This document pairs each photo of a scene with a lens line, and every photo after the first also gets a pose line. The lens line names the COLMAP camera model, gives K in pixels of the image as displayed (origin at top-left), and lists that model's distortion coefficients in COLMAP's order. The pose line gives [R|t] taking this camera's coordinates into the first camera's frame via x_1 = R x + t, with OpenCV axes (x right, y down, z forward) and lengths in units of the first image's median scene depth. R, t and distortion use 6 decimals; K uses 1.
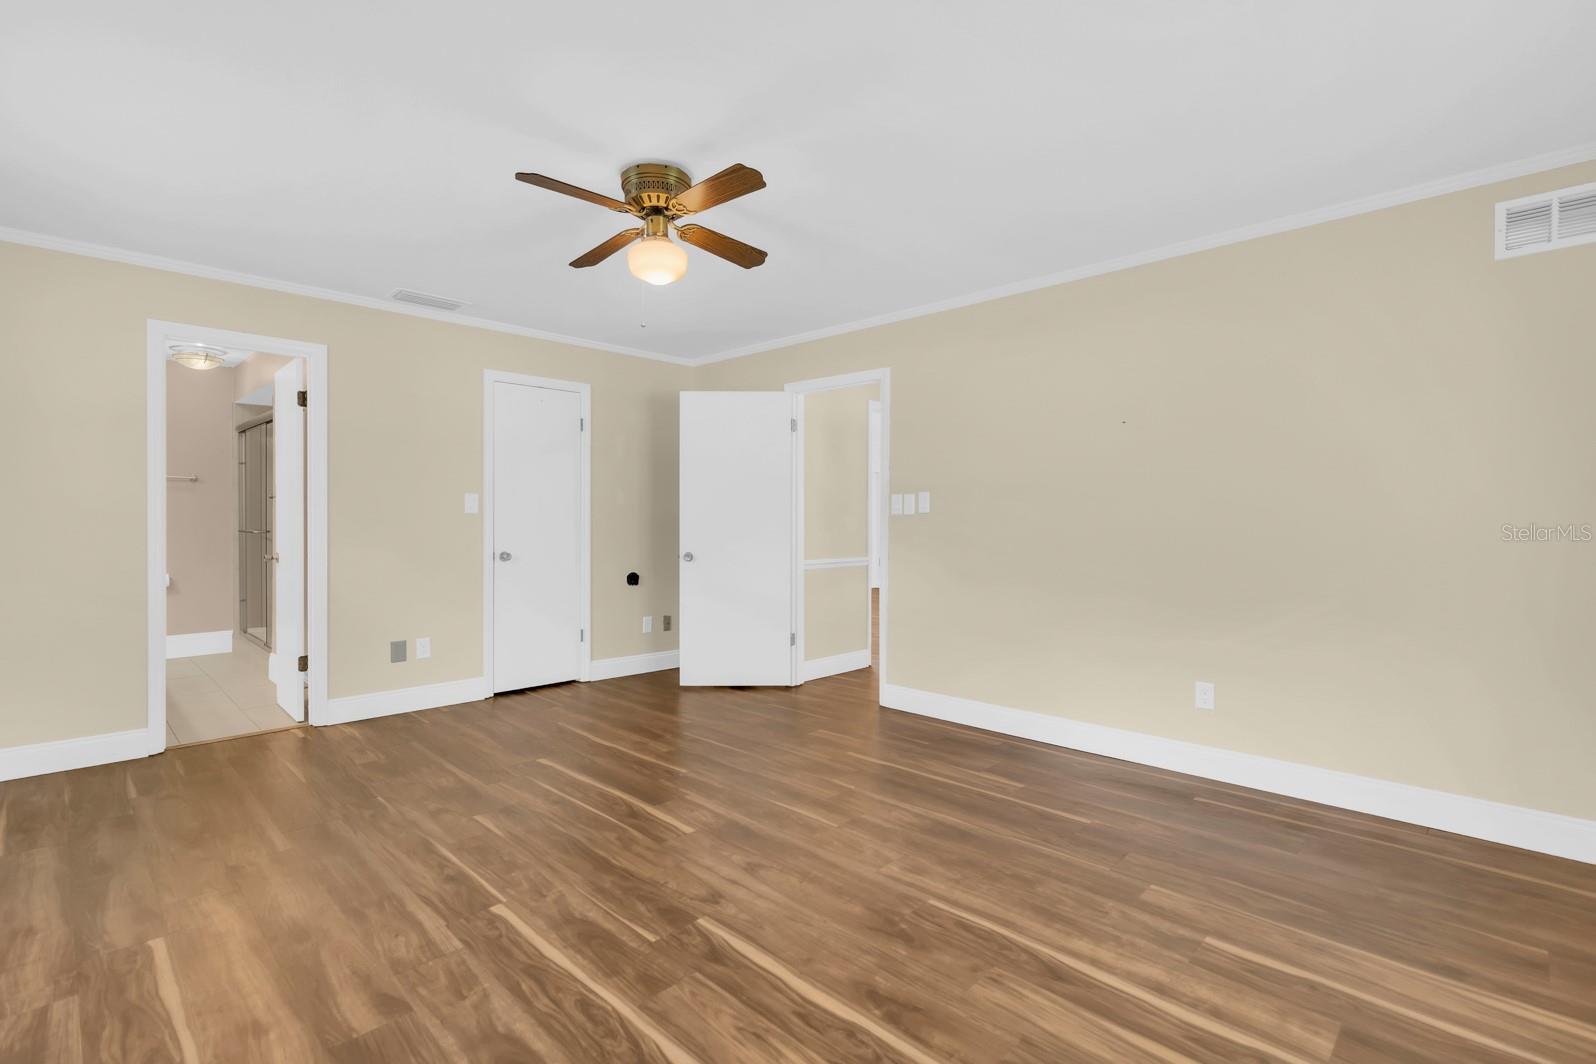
lens RADIAL K [[741.1, 0, 808.7], [0, 741.1, 524.7], [0, 0, 1]] dist [-0.000258, 0.000250]
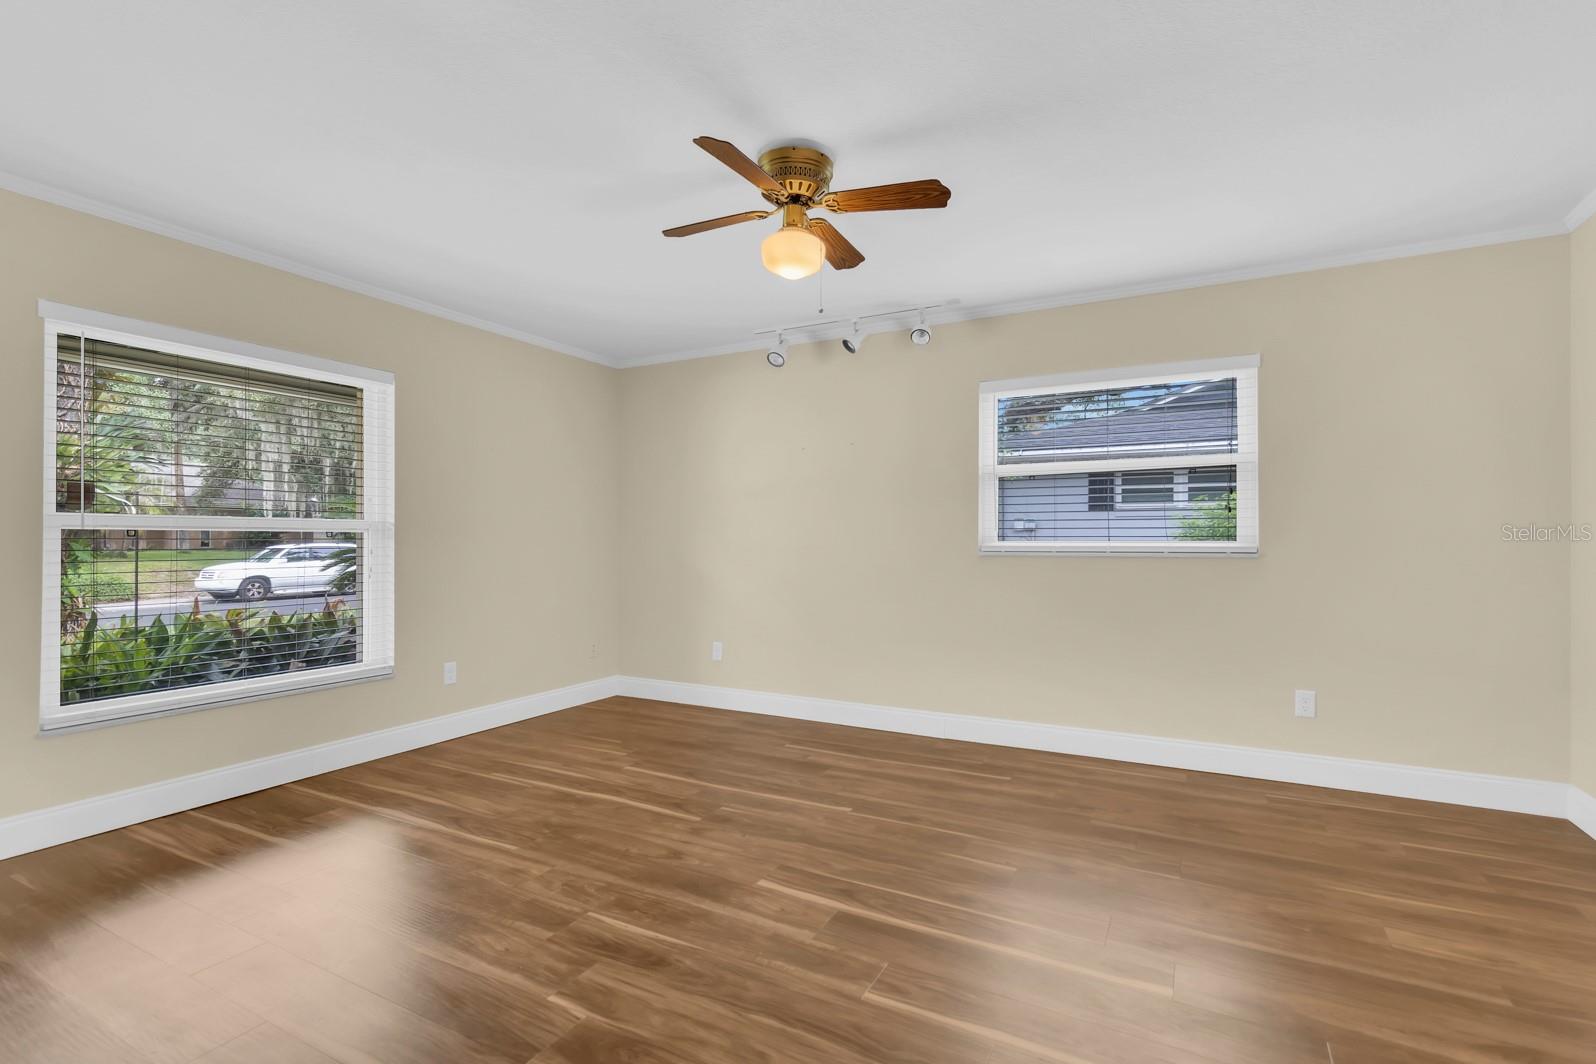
lens RADIAL K [[741.1, 0, 808.7], [0, 741.1, 524.7], [0, 0, 1]] dist [-0.000258, 0.000250]
pose [[-0.960944, -0.005410, -0.276691, 0.039704], [-0.001842, 0.999912, -0.013156, -0.004264], [0.276738, -0.012132, -0.960869, 2.170016]]
